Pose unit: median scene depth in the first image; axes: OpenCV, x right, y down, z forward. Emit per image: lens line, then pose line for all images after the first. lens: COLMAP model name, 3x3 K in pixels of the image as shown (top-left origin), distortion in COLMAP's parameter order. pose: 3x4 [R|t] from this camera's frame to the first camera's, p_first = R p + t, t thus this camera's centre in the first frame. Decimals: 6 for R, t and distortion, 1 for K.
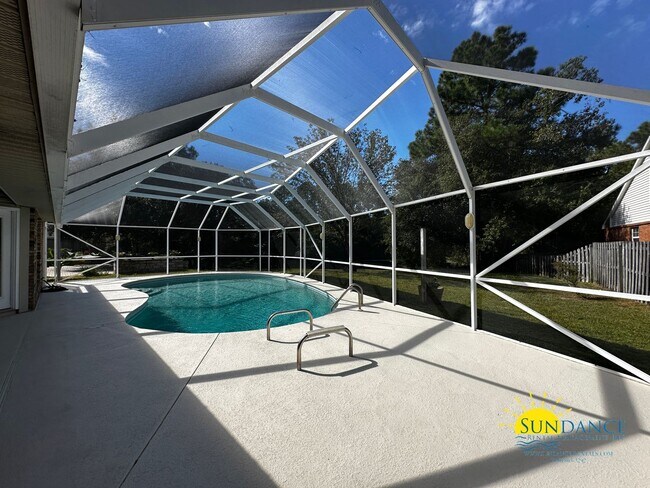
lens RADIAL K [[258.6, 0, 325.0], [0, 258.6, 244.0], [0, 0, 1]] dist [-0.000888, 0.000053]
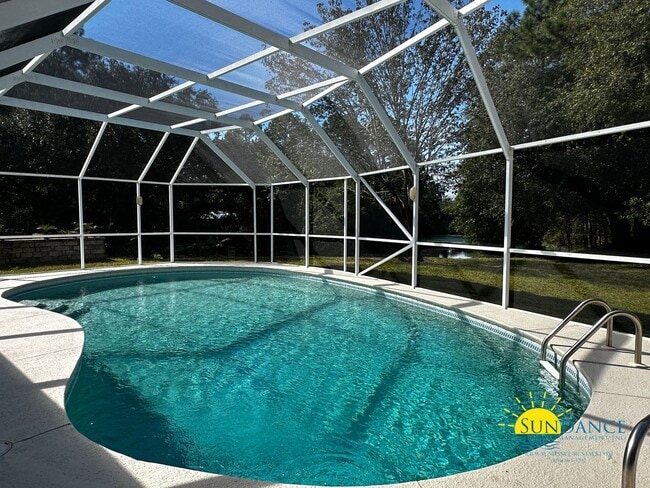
lens RADIAL K [[412.0, 0, 316.9], [0, 412.0, 251.9], [0, 0, 1]] dist [0.028731, -0.000570]
pose [[0.999560, -0.001459, 0.029614, -0.157176], [-0.001350, 0.995513, 0.094614, 0.003975], [-0.029619, -0.094613, 0.995073, 0.151474]]
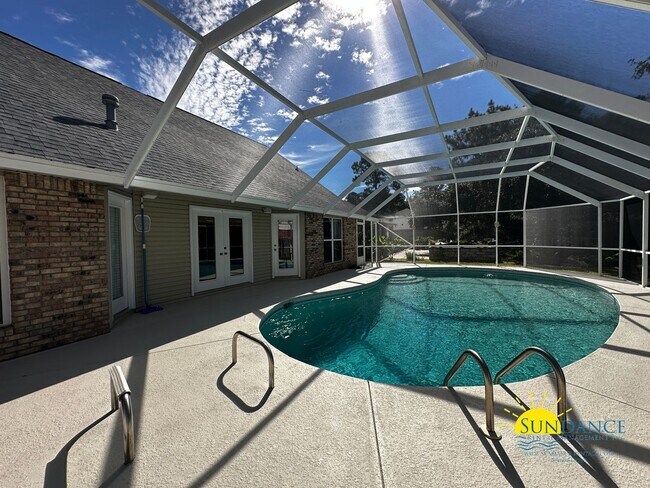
lens RADIAL K [[258.6, 0, 325.0], [0, 258.6, 244.0], [0, 0, 1]] dist [-0.000888, 0.000053]
pose [[0.246664, 0.021067, -0.968872, 0.157507], [0.031181, 0.999074, 0.029662, 0.001632], [0.968599, -0.037527, 0.245778, 0.296117]]
